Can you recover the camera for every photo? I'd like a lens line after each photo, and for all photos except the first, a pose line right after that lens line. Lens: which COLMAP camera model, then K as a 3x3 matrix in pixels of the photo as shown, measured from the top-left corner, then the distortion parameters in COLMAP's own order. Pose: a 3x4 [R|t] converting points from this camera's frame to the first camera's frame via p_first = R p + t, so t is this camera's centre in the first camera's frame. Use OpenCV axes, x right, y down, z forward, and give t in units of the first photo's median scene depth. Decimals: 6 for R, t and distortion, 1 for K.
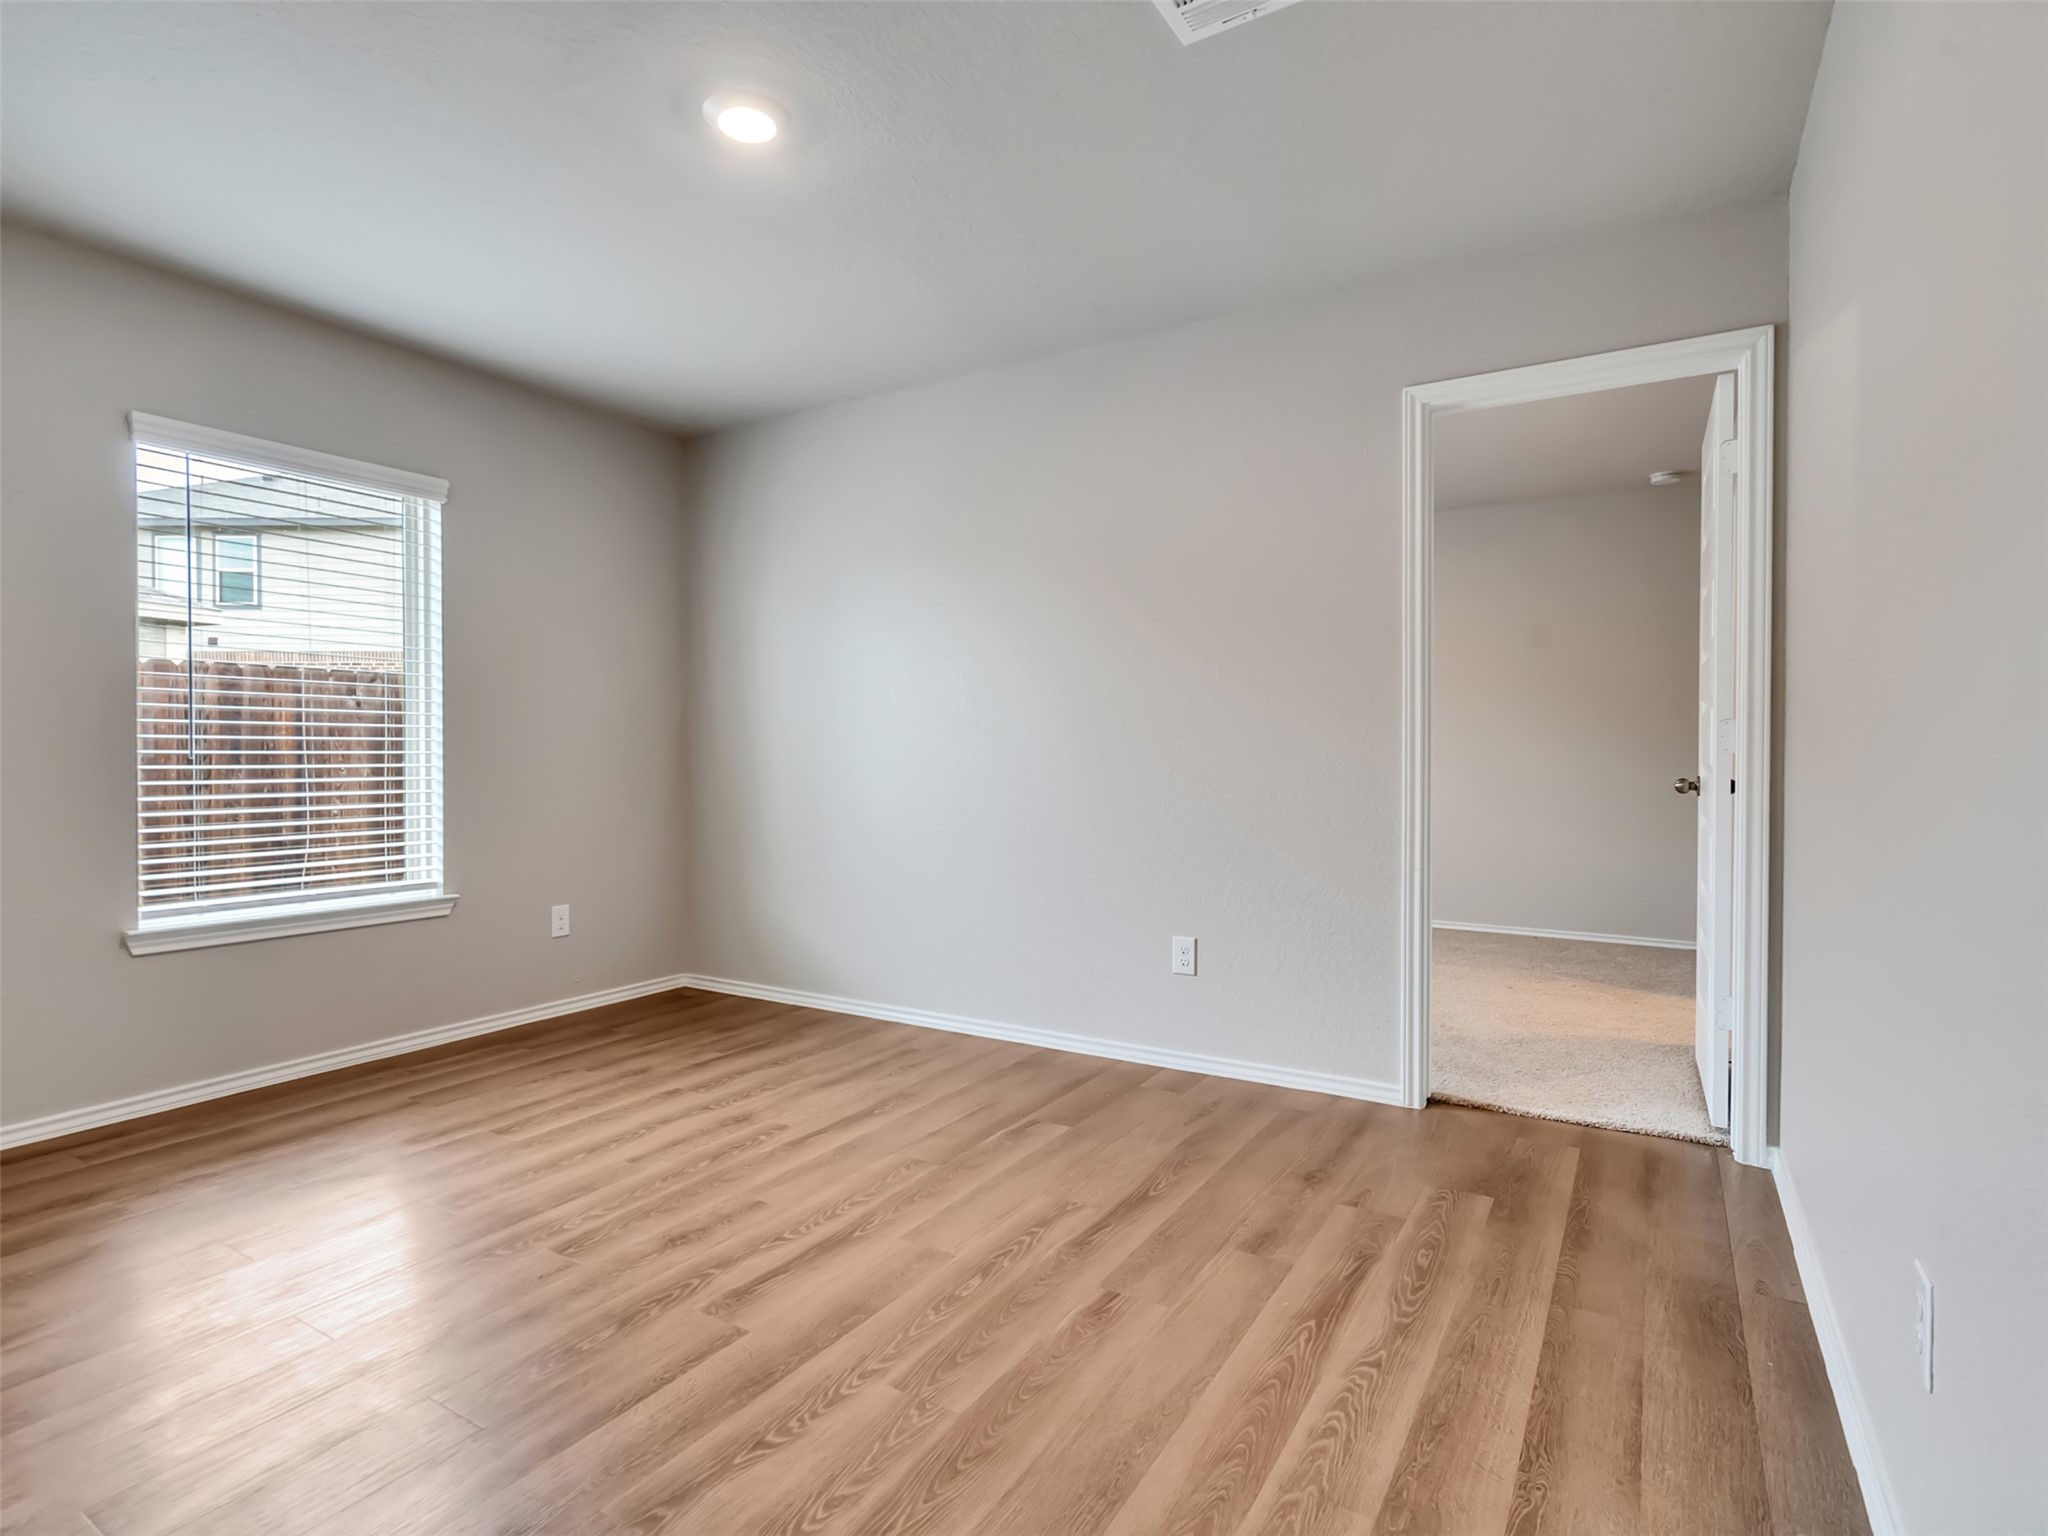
lens RADIAL K [[1057.9, 0, 1014.7], [0, 1057.9, 766.4], [0, 0, 1]] dist [-0.000533, 0.001370]
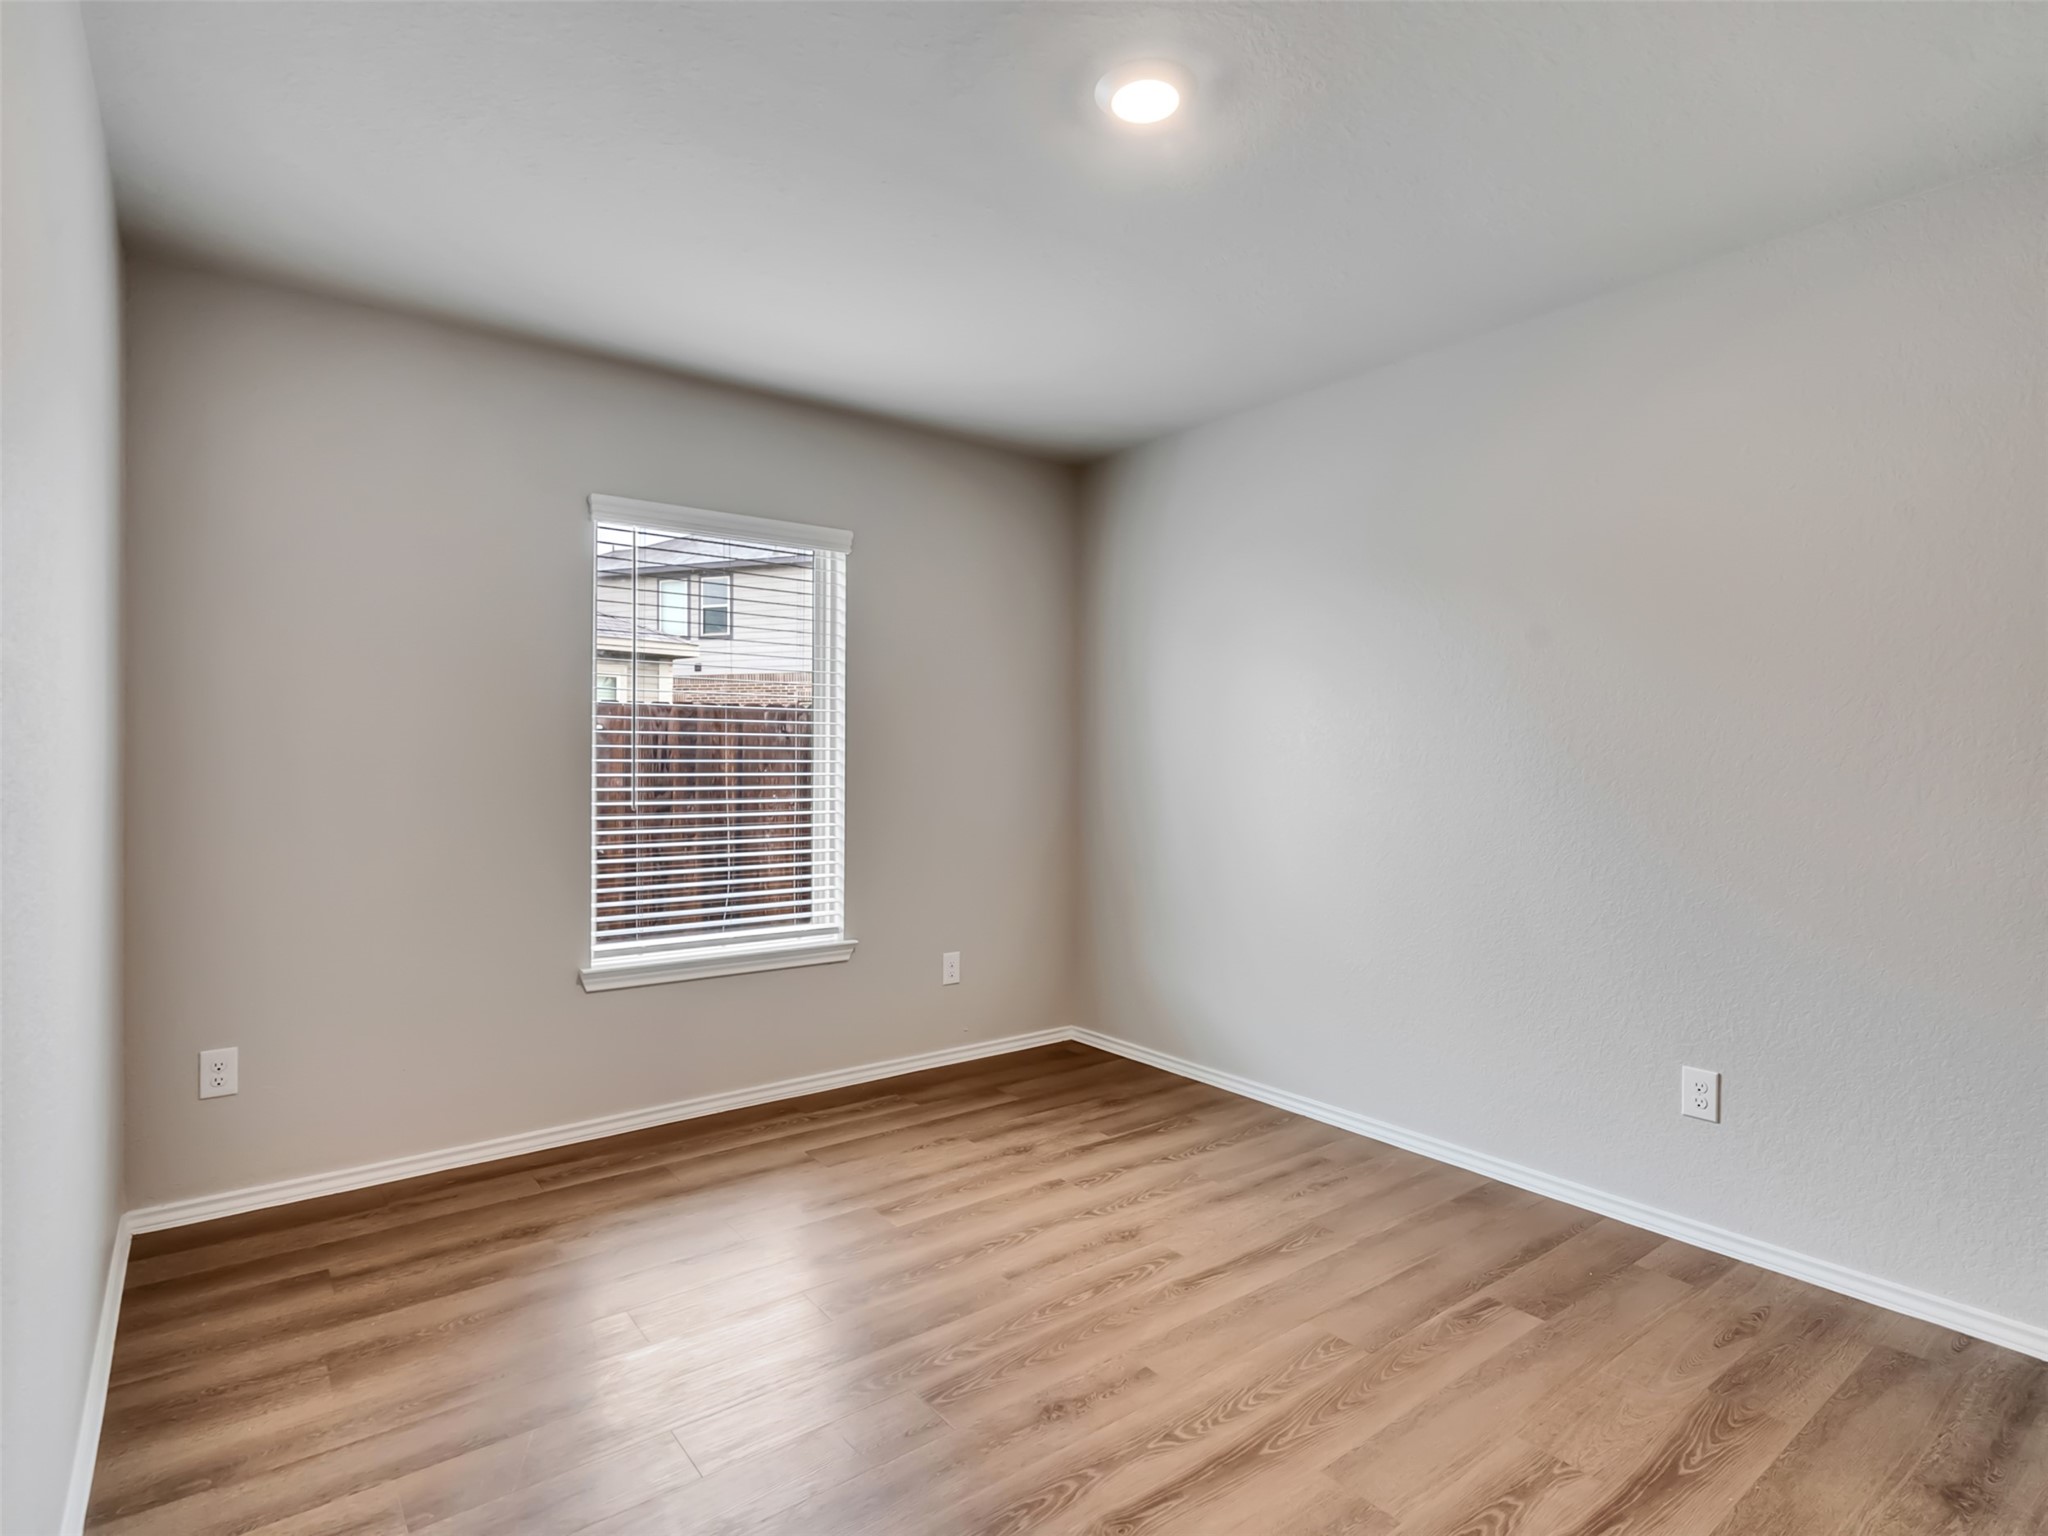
lens RADIAL K [[1070.1, 0, 1010.7], [0, 1070.1, 767.8], [0, 0, 1]] dist [-0.004105, 0.001306]
pose [[0.933700, 0.007797, -0.357972, -0.032847], [-0.010264, 0.999935, -0.004991, -0.052016], [0.357909, 0.008334, 0.933719, 0.127654]]
